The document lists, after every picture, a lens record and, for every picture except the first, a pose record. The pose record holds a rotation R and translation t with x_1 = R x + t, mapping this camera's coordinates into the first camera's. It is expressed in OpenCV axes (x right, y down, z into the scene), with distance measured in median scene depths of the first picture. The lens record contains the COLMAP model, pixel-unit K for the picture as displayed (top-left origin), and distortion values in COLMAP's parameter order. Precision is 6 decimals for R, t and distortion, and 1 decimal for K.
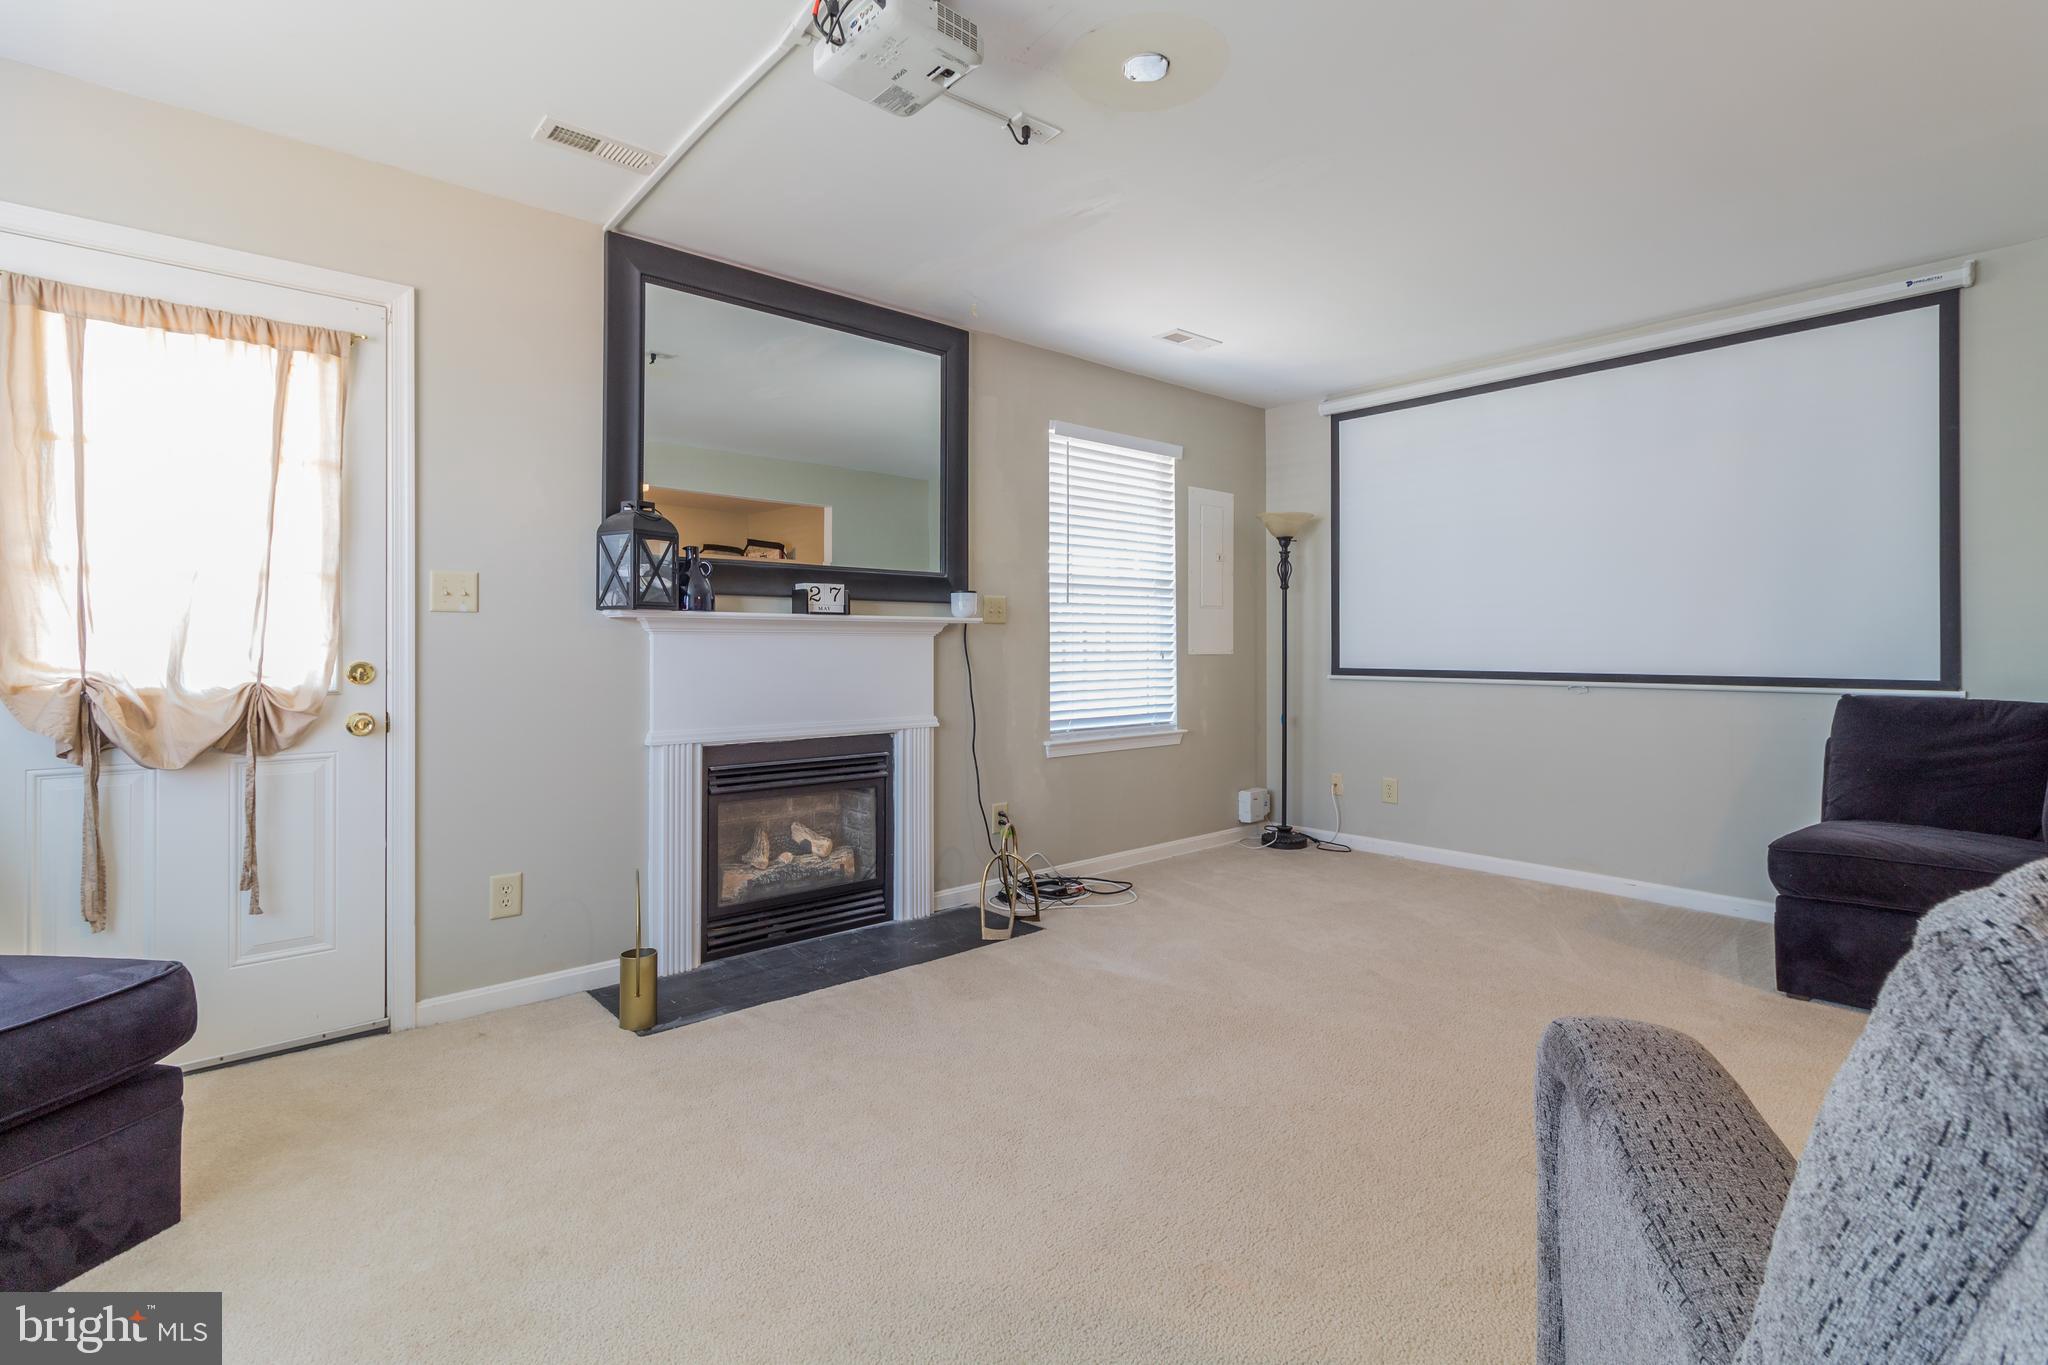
lens RADIAL K [[951.9, 0, 1026.5], [0, 951.9, 624.8], [0, 0, 1]] dist [0.000235, -0.000289]
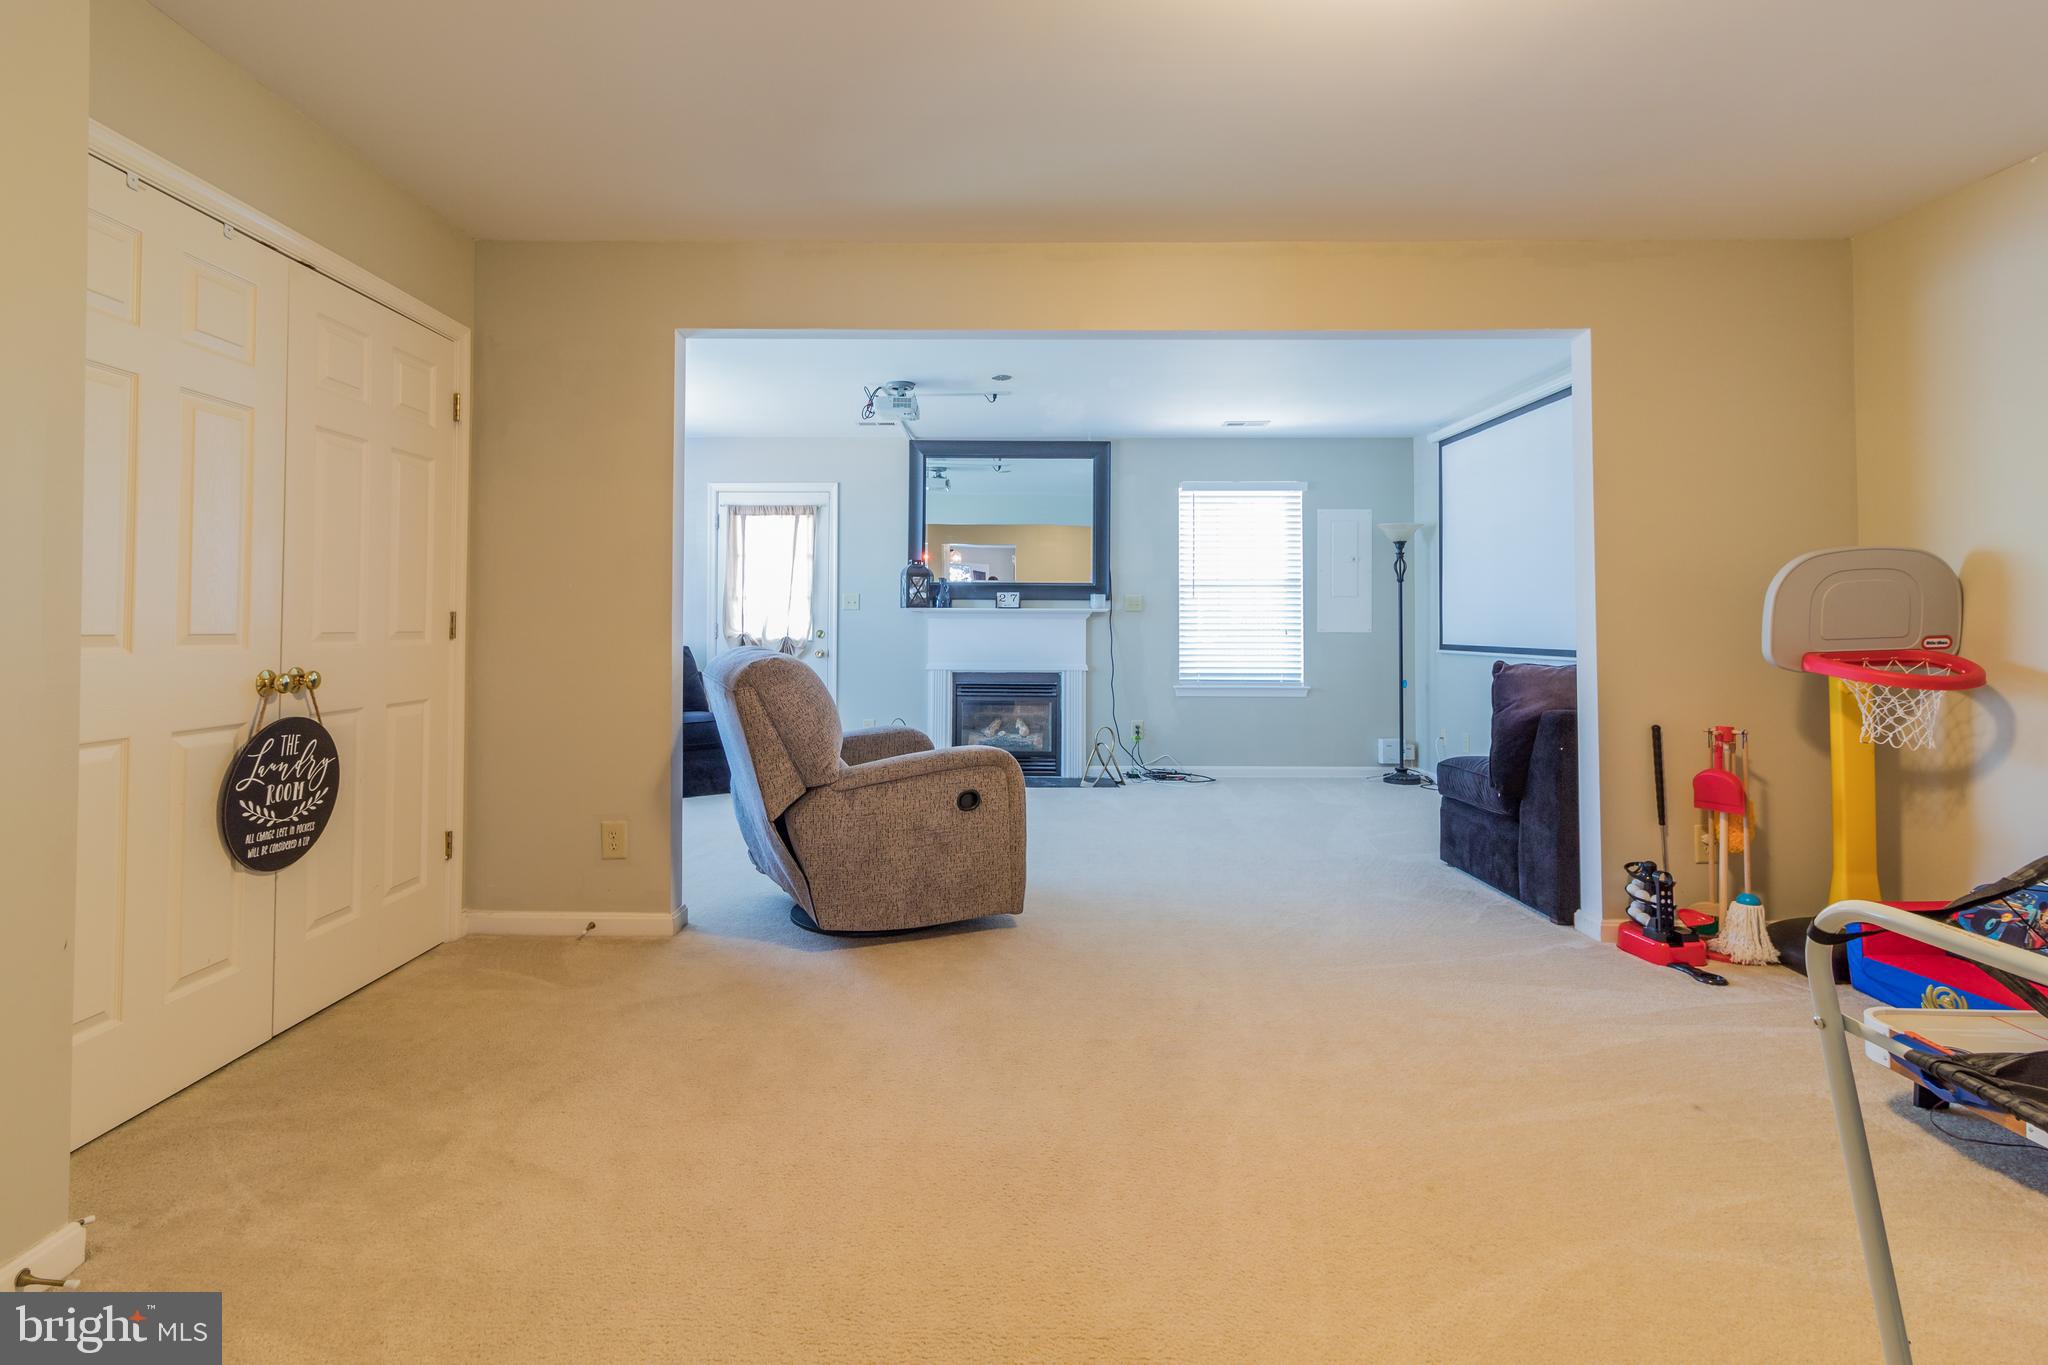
lens RADIAL K [[939.8, 0, 982.5], [0, 939.8, 590.0], [0, 0, 1]] dist [-0.001474, -0.000150]
pose [[0.736223, -0.022892, -0.676351, 0.987258], [0.009849, 0.999684, -0.023115, -0.004194], [0.676667, 0.010356, 0.736217, -0.432063]]
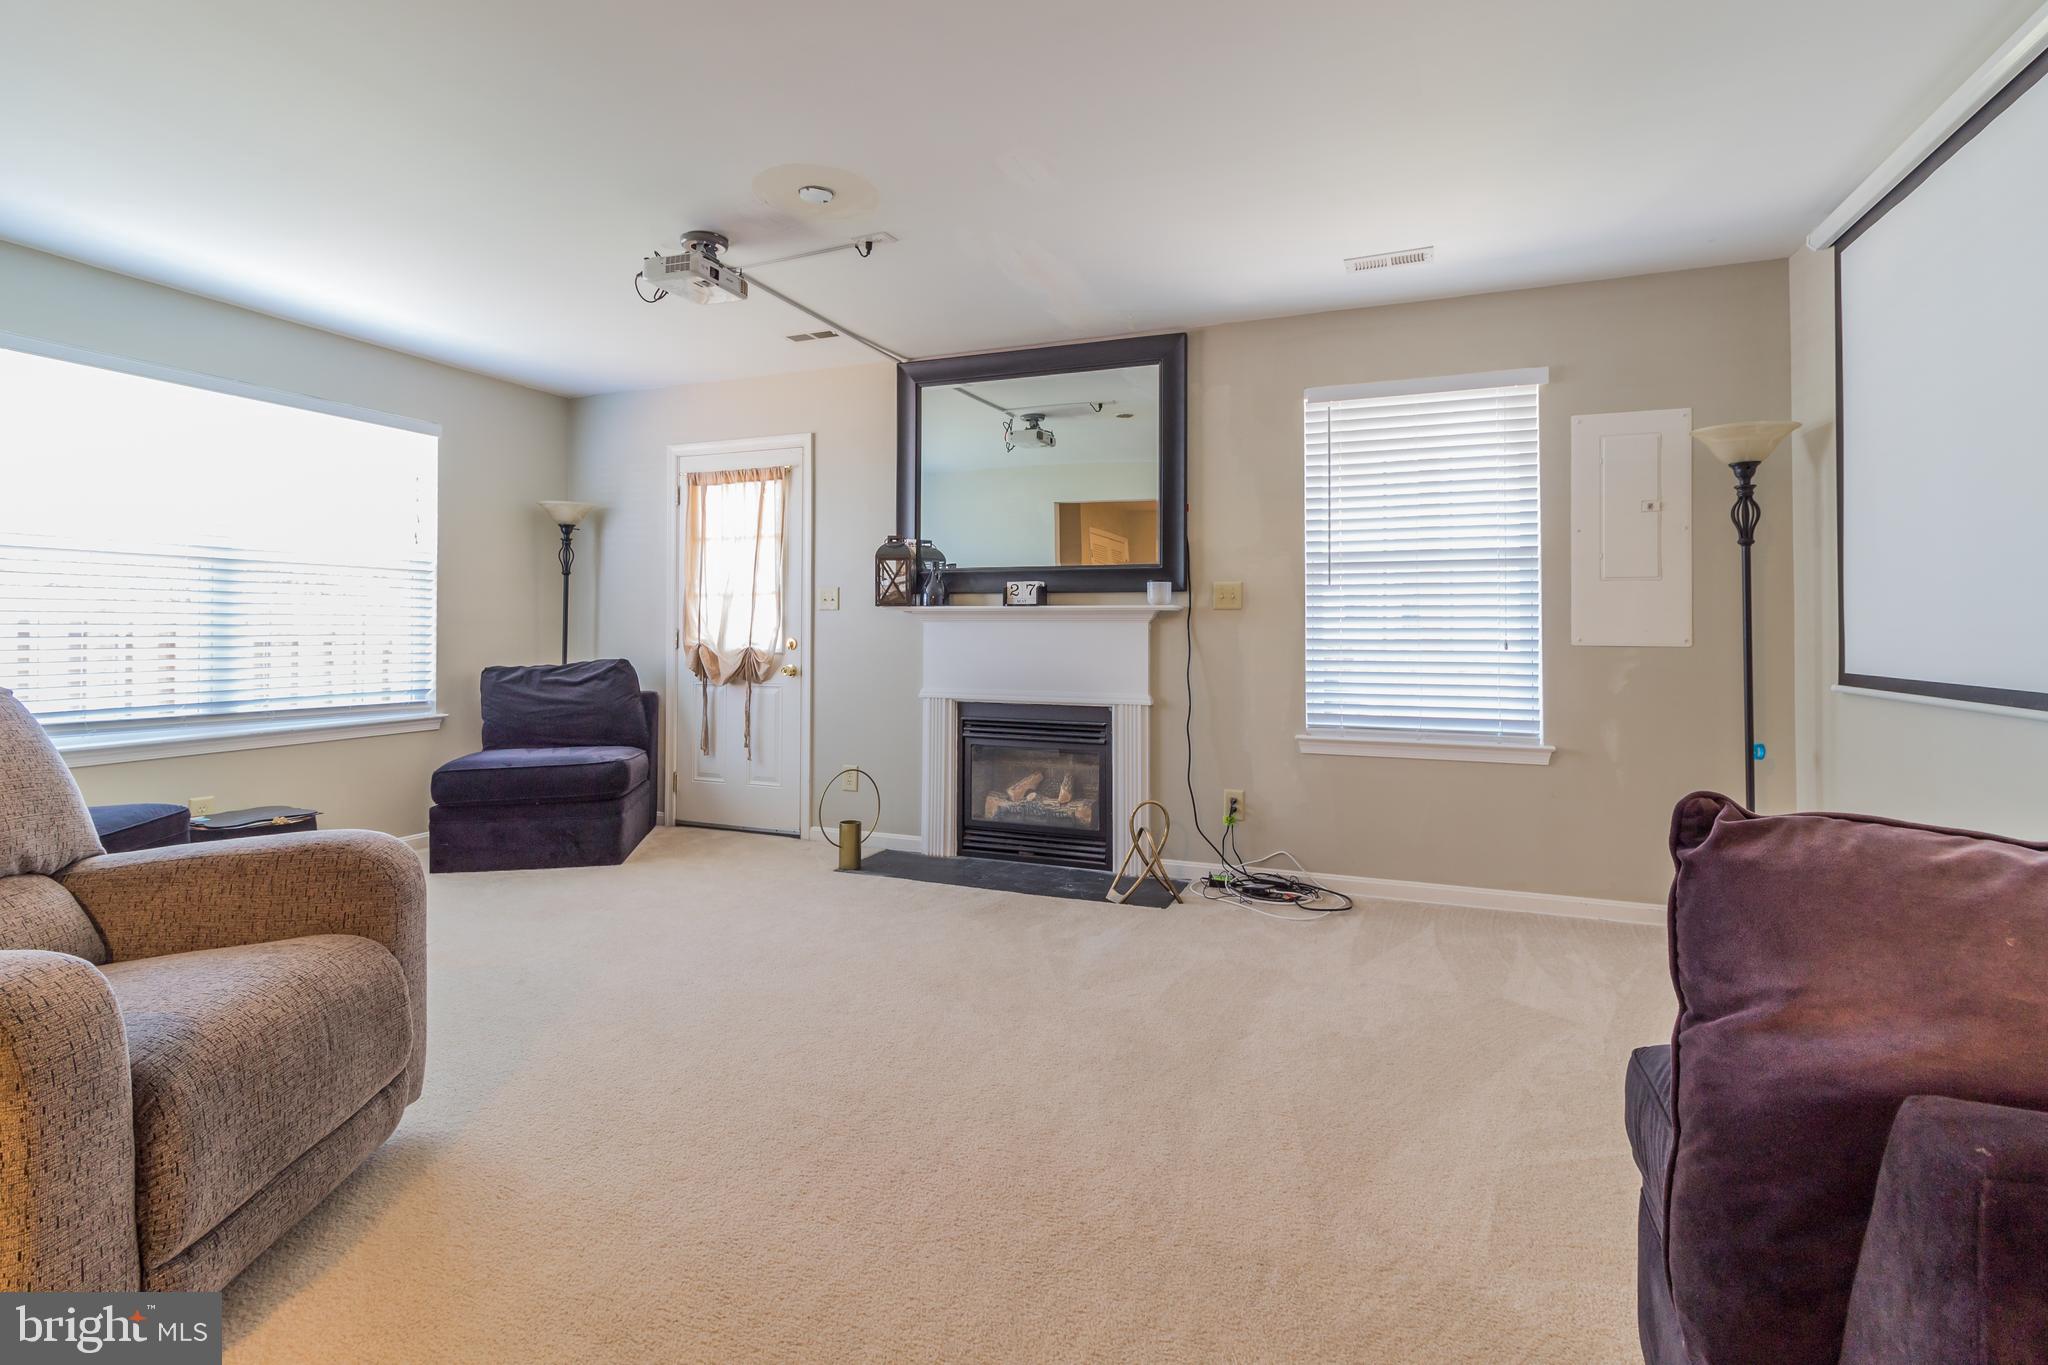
lens RADIAL K [[950.7, 0, 1018.0], [0, 950.7, 595.4], [0, 0, 1]] dist [0.004507, 0.000477]
pose [[0.452850, -0.029894, -0.891086, 0.852973], [0.014025, 0.999553, -0.026405, 0.007917], [0.891477, -0.000540, 0.453066, 0.389737]]
